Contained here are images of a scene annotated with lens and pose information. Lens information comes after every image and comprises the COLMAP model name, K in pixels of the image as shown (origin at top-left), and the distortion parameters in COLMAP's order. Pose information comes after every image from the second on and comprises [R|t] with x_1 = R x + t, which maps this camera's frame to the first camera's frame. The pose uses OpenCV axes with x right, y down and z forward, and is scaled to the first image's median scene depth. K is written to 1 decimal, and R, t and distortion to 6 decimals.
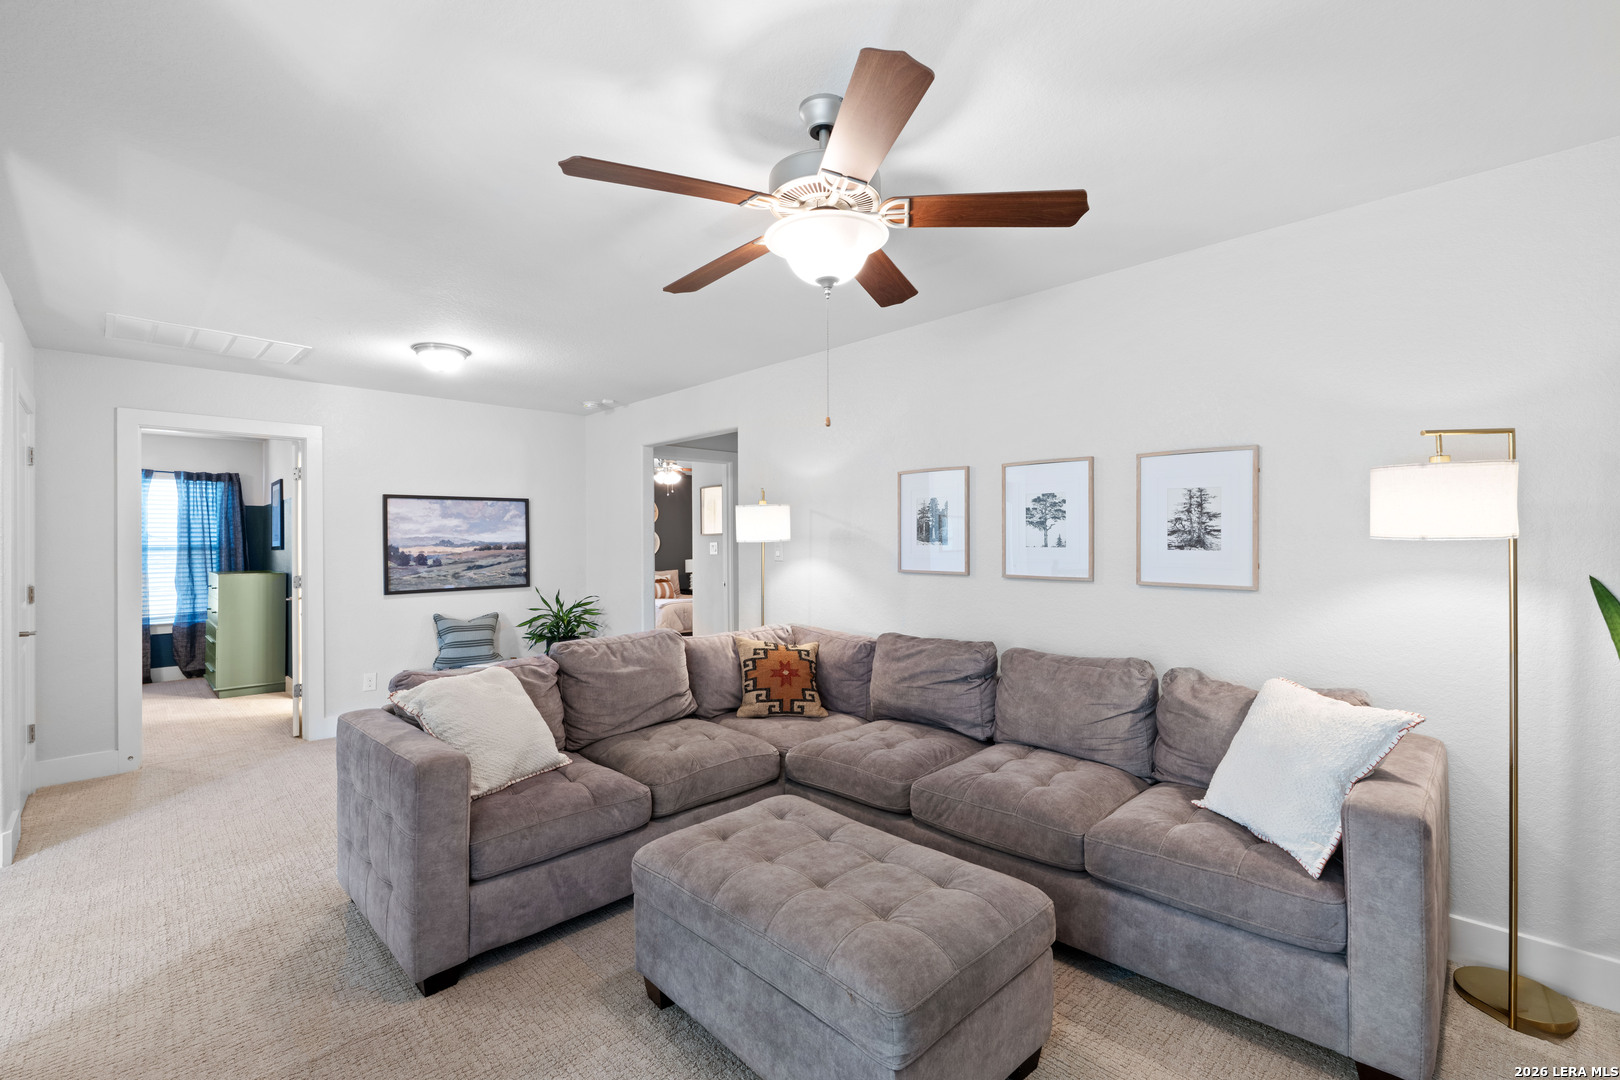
lens RADIAL K [[710.5, 0, 814.5], [0, 710.5, 537.1], [0, 0, 1]] dist [-0.008376, 0.001133]
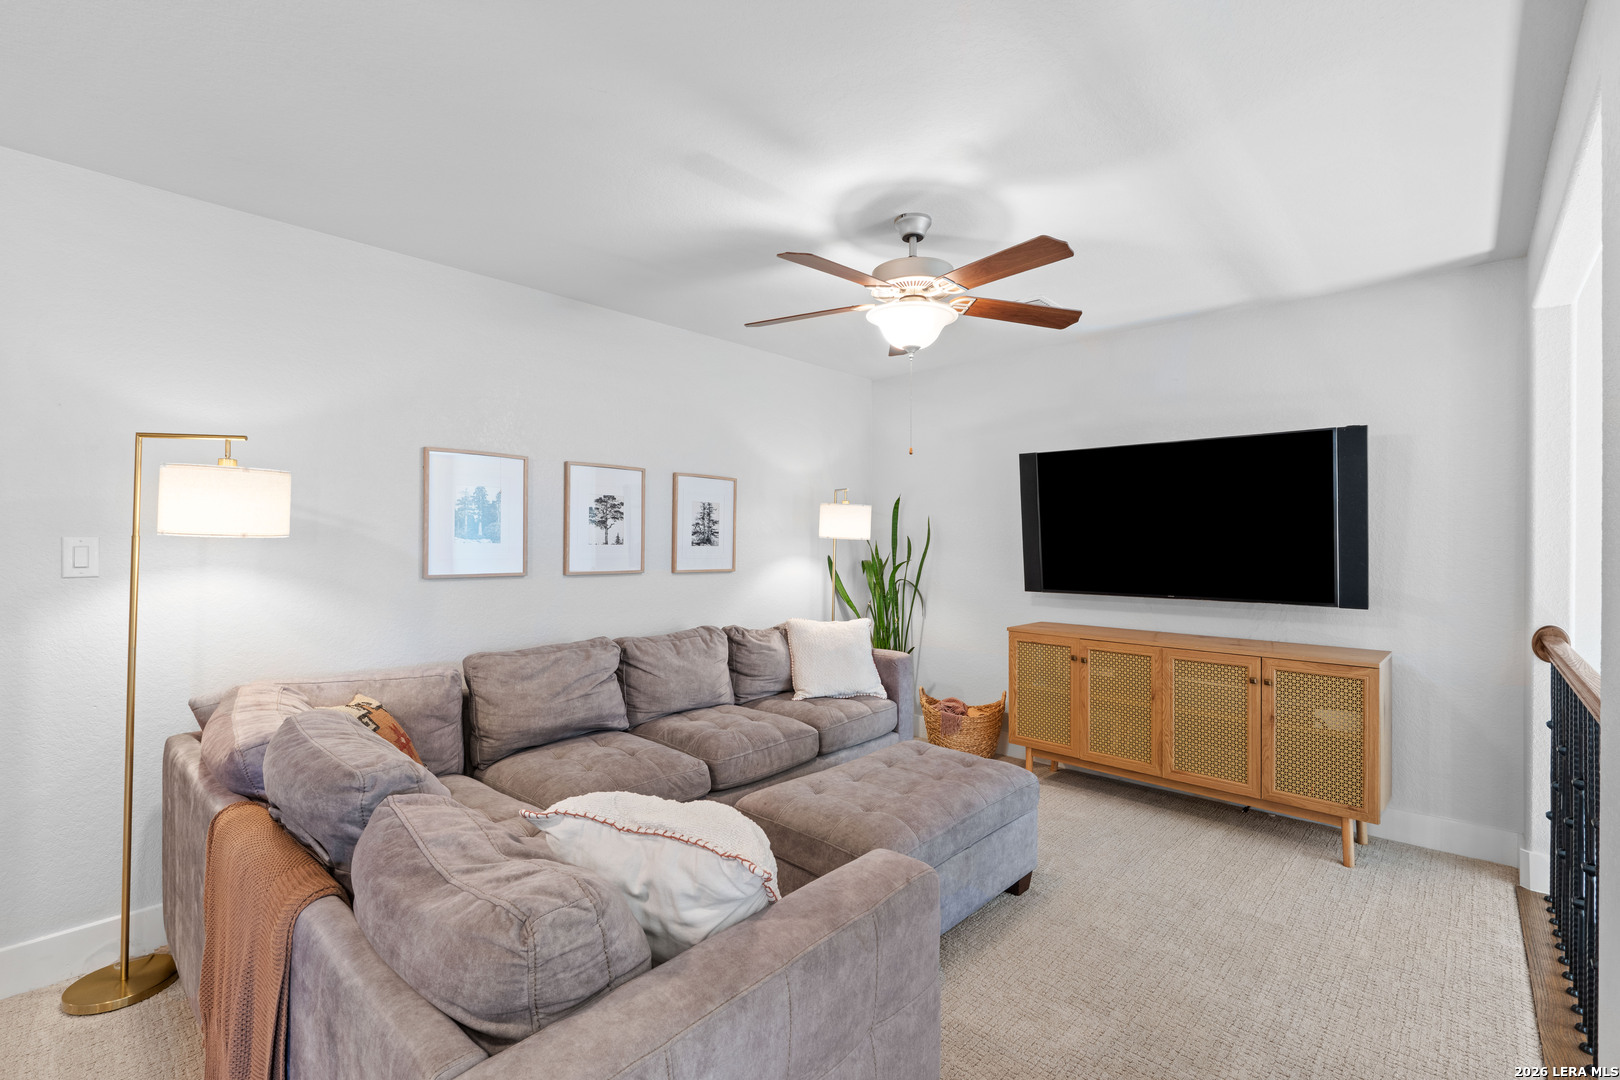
lens RADIAL K [[710.5, 0, 812.0], [0, 710.5, 533.0], [0, 0, 1]] dist [-0.008376, 0.001133]
pose [[-0.043276, 0.010864, 0.999004, -0.863635], [-0.010018, 0.999886, -0.011307, 0.006186], [-0.999013, -0.010497, -0.043162, 0.809849]]
